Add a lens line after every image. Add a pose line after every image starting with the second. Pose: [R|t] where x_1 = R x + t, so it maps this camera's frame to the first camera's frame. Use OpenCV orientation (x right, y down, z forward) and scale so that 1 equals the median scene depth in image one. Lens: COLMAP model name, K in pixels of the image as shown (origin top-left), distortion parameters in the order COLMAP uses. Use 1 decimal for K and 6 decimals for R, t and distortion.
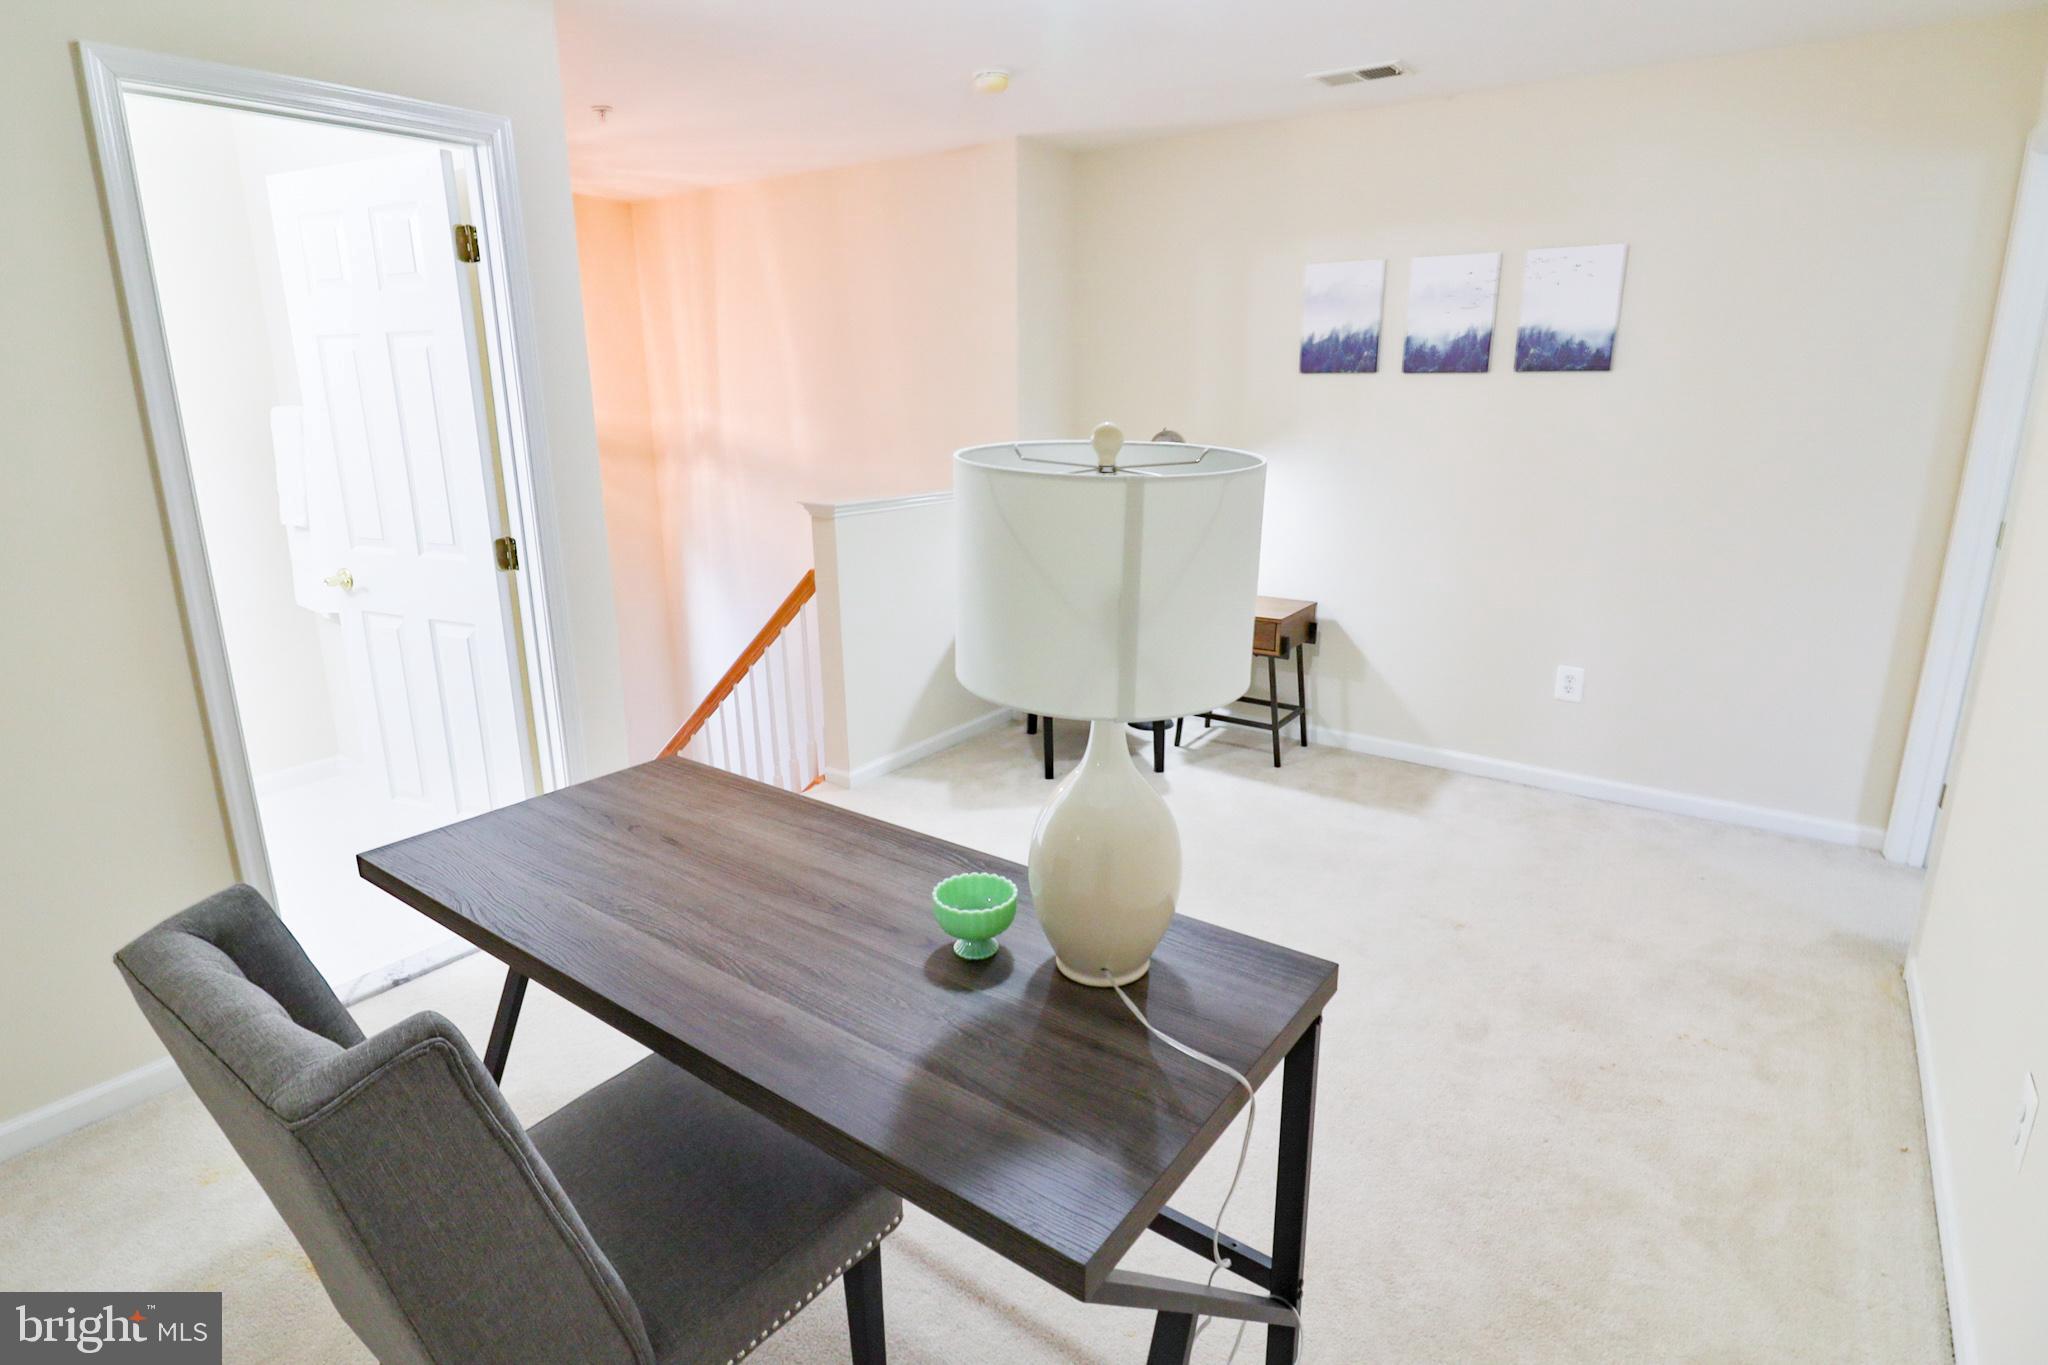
lens RADIAL K [[1053.5, 0, 1029.3], [0, 1053.5, 660.7], [0, 0, 1]] dist [0.000253, -0.013967]
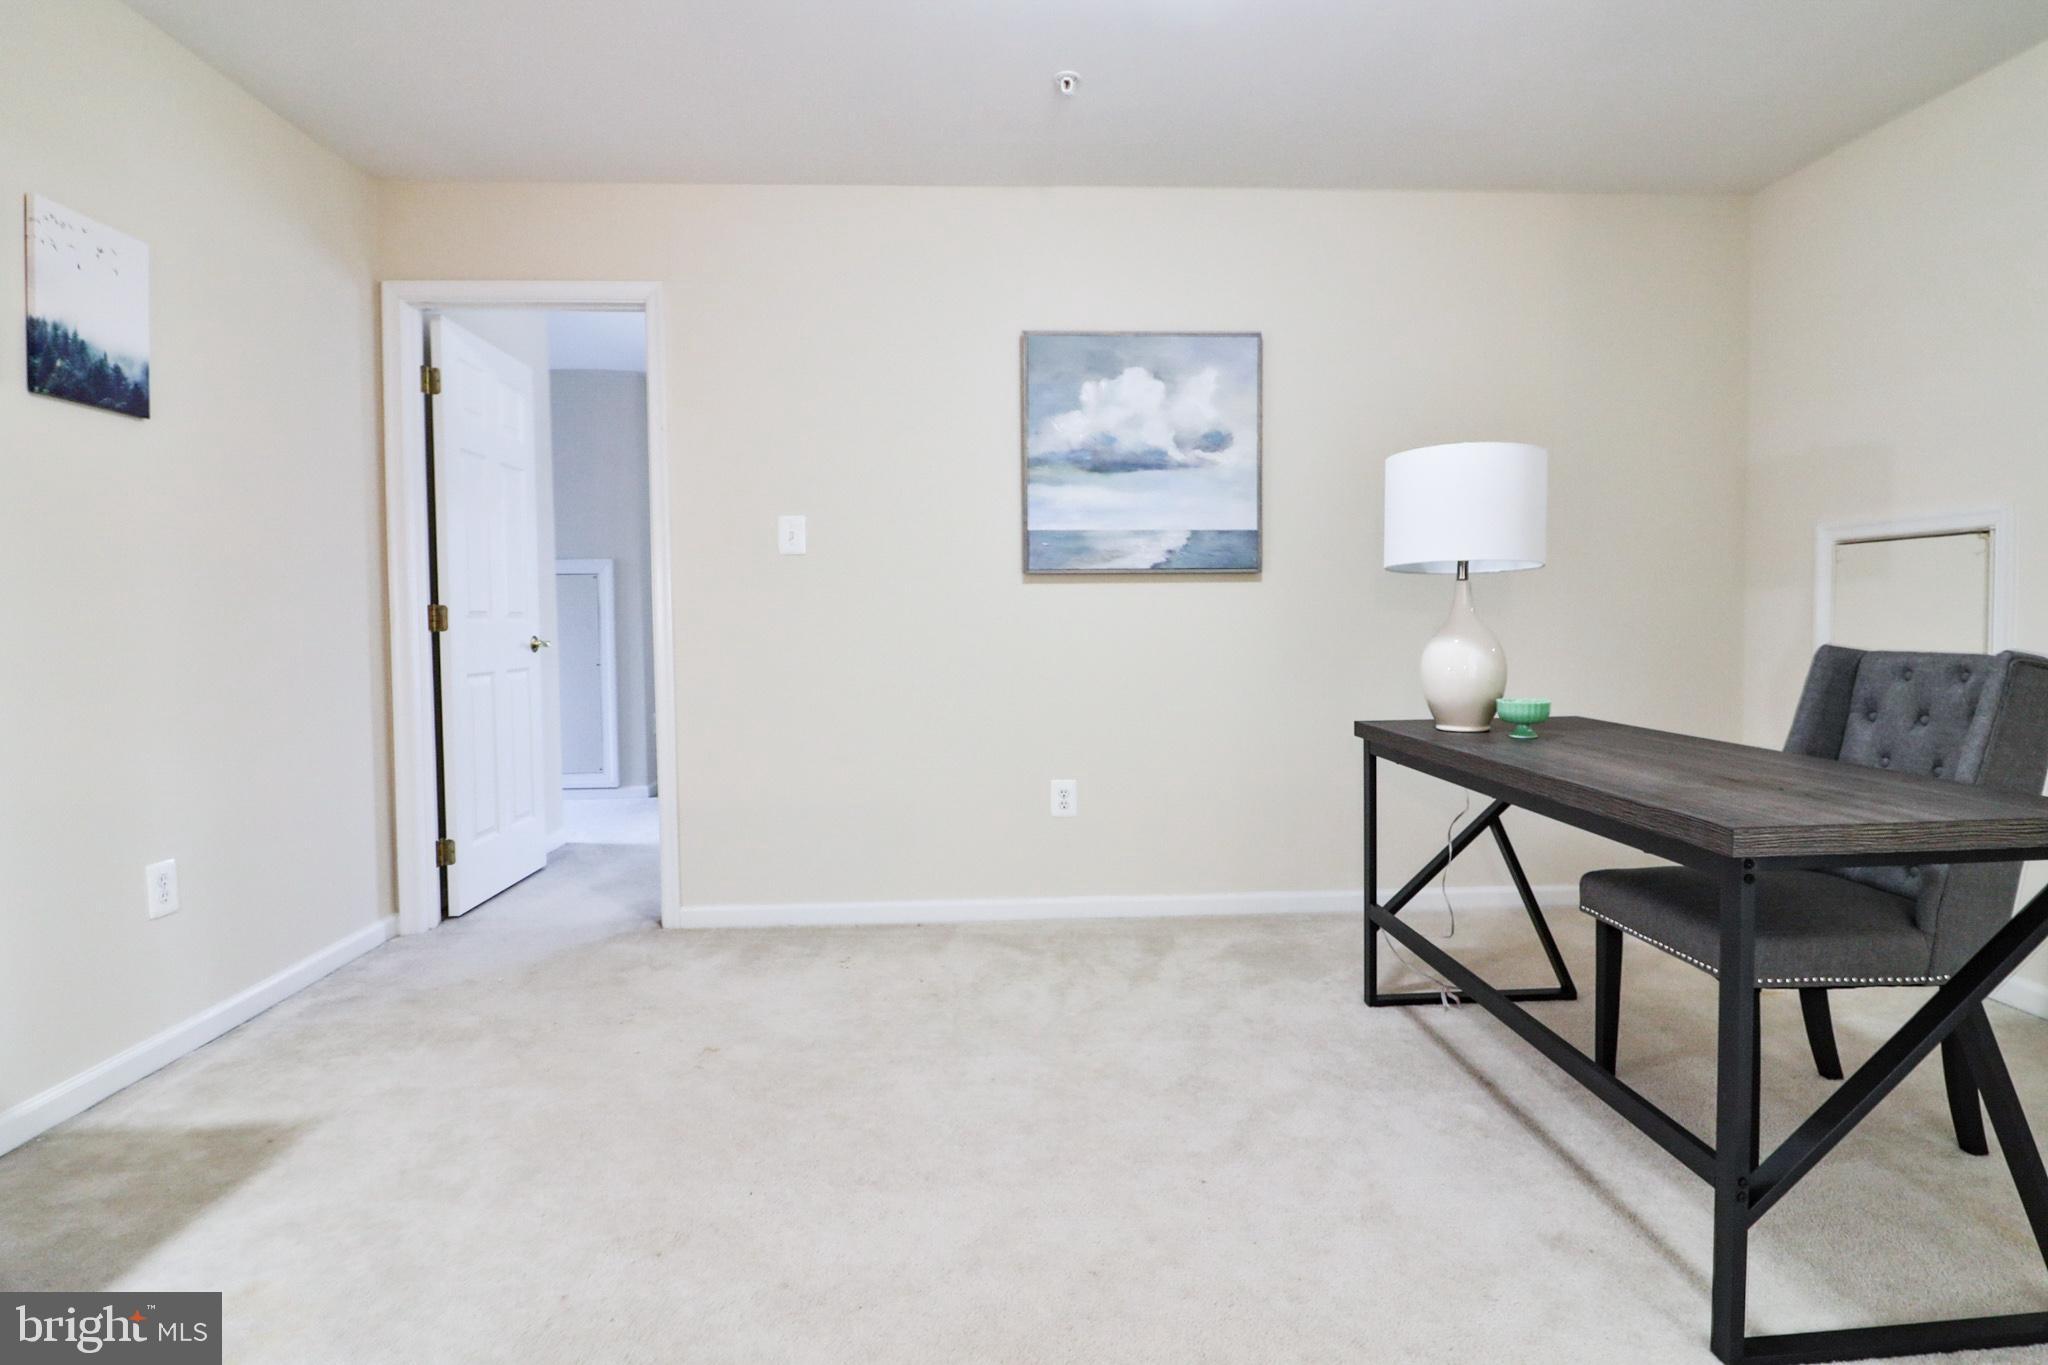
lens RADIAL K [[1053.5, 0, 1029.3], [0, 1053.5, 660.7], [0, 0, 1]] dist [0.000253, -0.013967]
pose [[-0.627983, -0.015152, 0.778080, -0.315506], [0.211560, 0.958834, 0.189420, -0.119934], [-0.748919, 0.283564, -0.598925, 0.936281]]
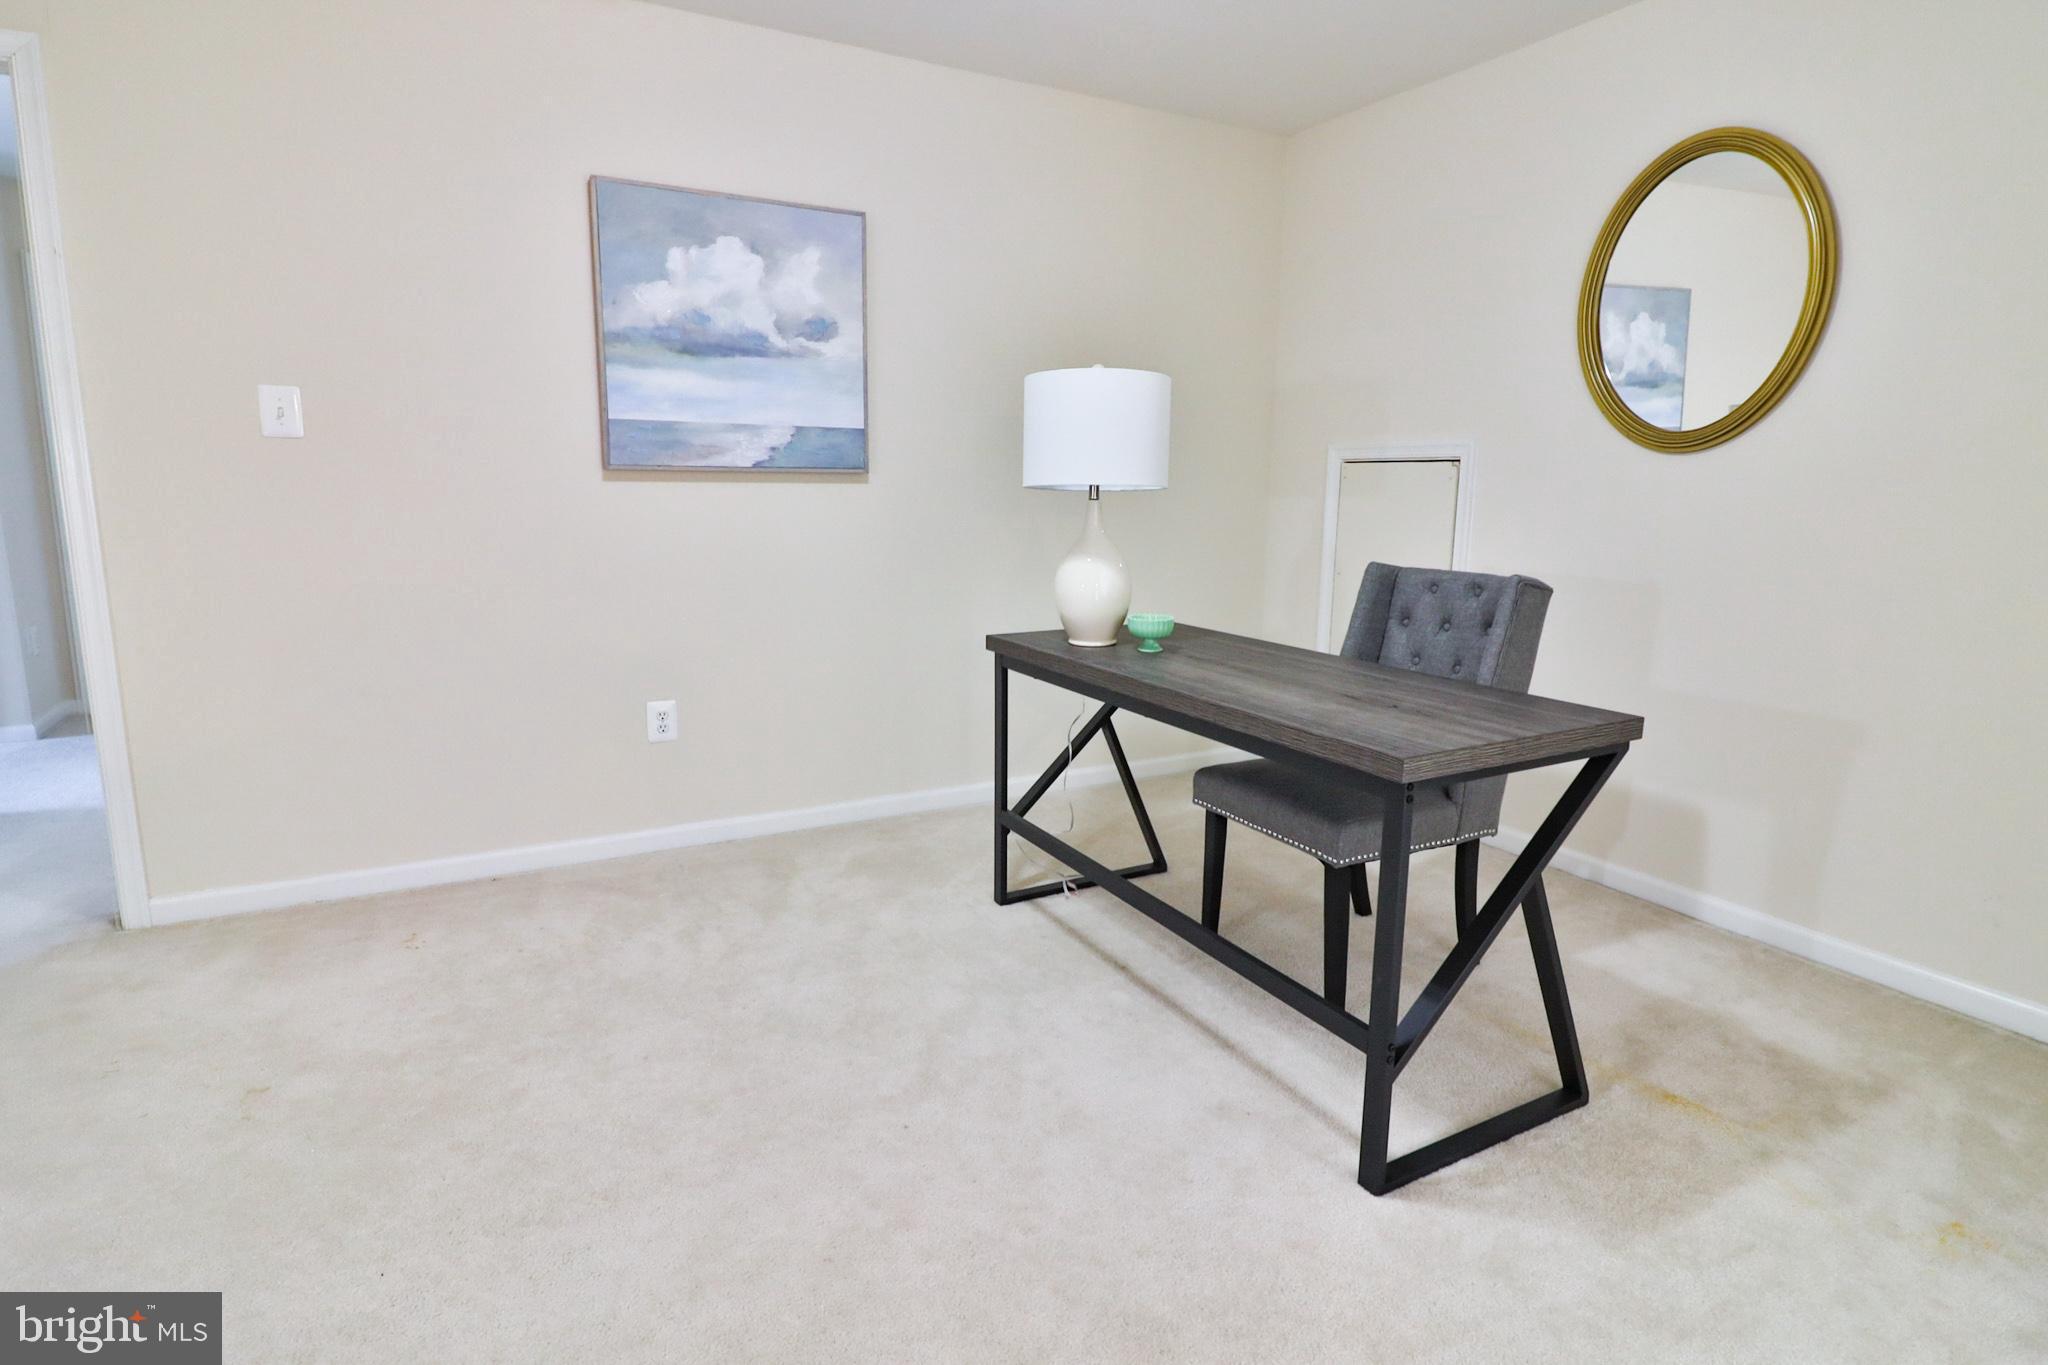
lens RADIAL K [[1052.8, 0, 1020.1], [0, 1052.8, 663.2], [0, 0, 1]] dist [0.002400, -0.012722]
pose [[-0.900957, -0.069861, 0.428247, -0.229309], [0.109730, 0.918190, 0.380640, -0.152654], [-0.419804, 0.389932, -0.819584, 0.943184]]
